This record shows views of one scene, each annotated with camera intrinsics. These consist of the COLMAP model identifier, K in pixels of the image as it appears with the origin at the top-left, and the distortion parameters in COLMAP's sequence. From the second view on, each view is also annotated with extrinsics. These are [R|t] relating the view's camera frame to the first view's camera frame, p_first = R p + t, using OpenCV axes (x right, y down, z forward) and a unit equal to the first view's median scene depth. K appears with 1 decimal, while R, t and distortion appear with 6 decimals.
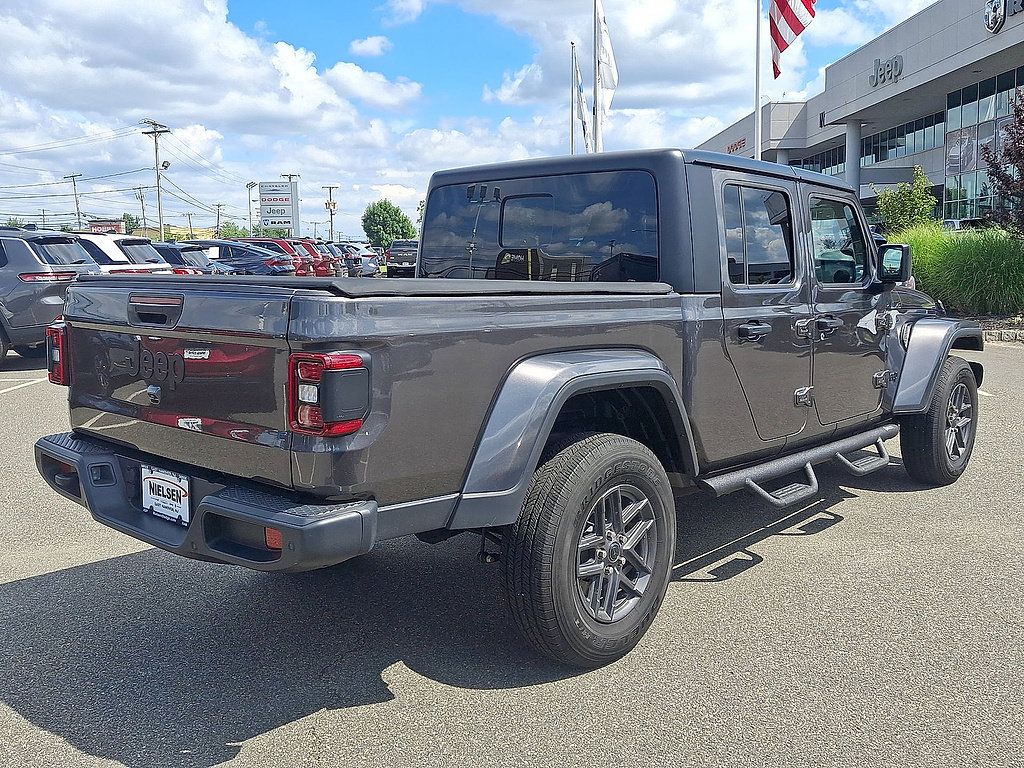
lens RADIAL K [[976.3, 0, 492.1], [0, 976.3, 366.0], [0, 0, 1]] dist [0.012504, 0.000000]
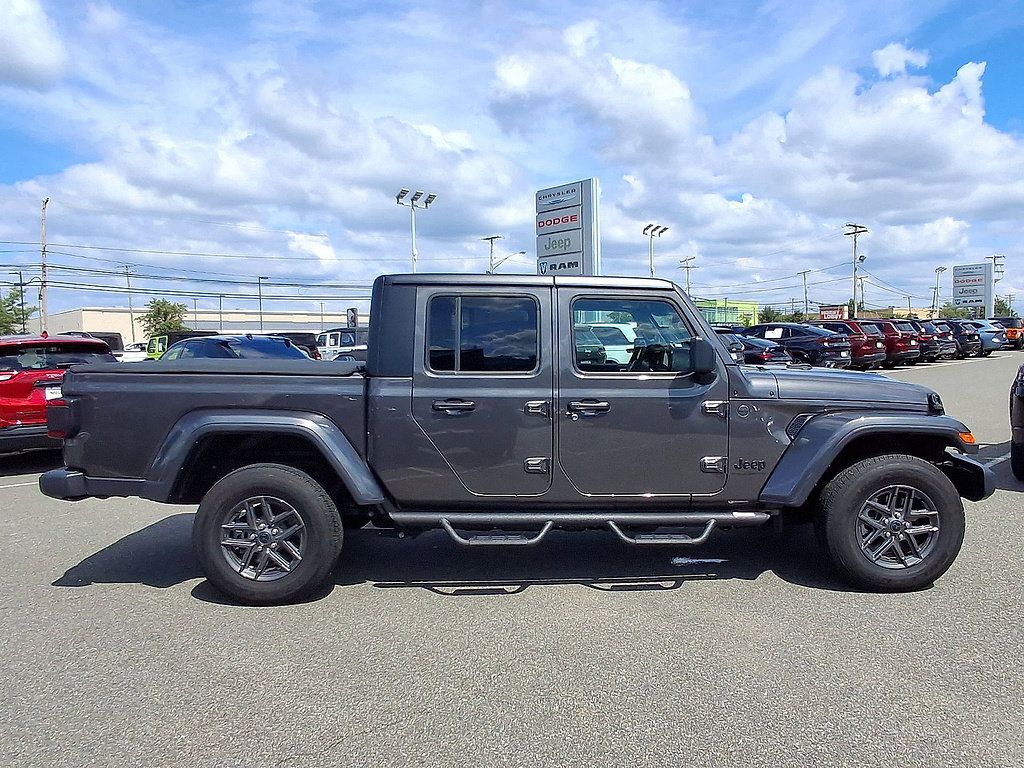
lens RADIAL K [[784.9, 0, 506.4], [0, 784.9, 390.1], [0, 0, 1]] dist [0.007013, -0.013229]
pose [[0.677767, 0.043016, -0.734017, 0.665762], [-0.071117, 0.997442, -0.007214, -0.033632], [0.731829, 0.057090, 0.679093, 0.207834]]
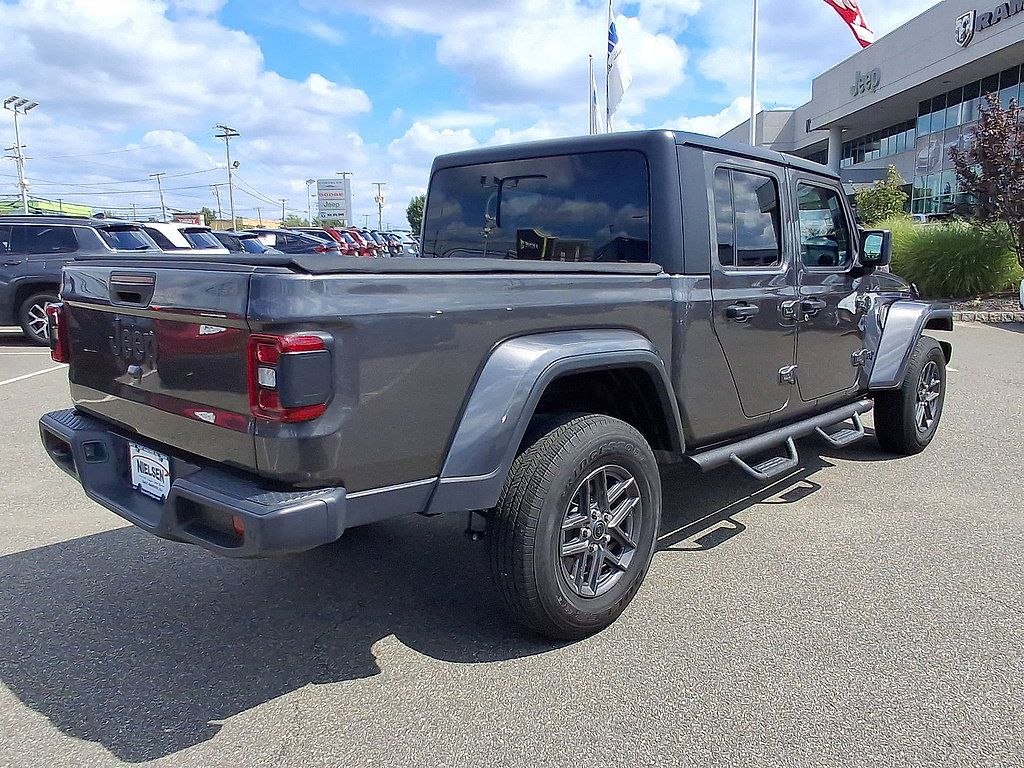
lens RADIAL K [[831.6, 0, 513.6], [0, 831.6, 402.8], [0, 0, 1]] dist [-0.033280, 0.037115]
pose [[0.999950, 0.005235, -0.008465, 0.022049], [-0.004580, 0.997122, 0.075678, -0.003342], [0.008837, -0.075635, 0.997096, 0.074648]]
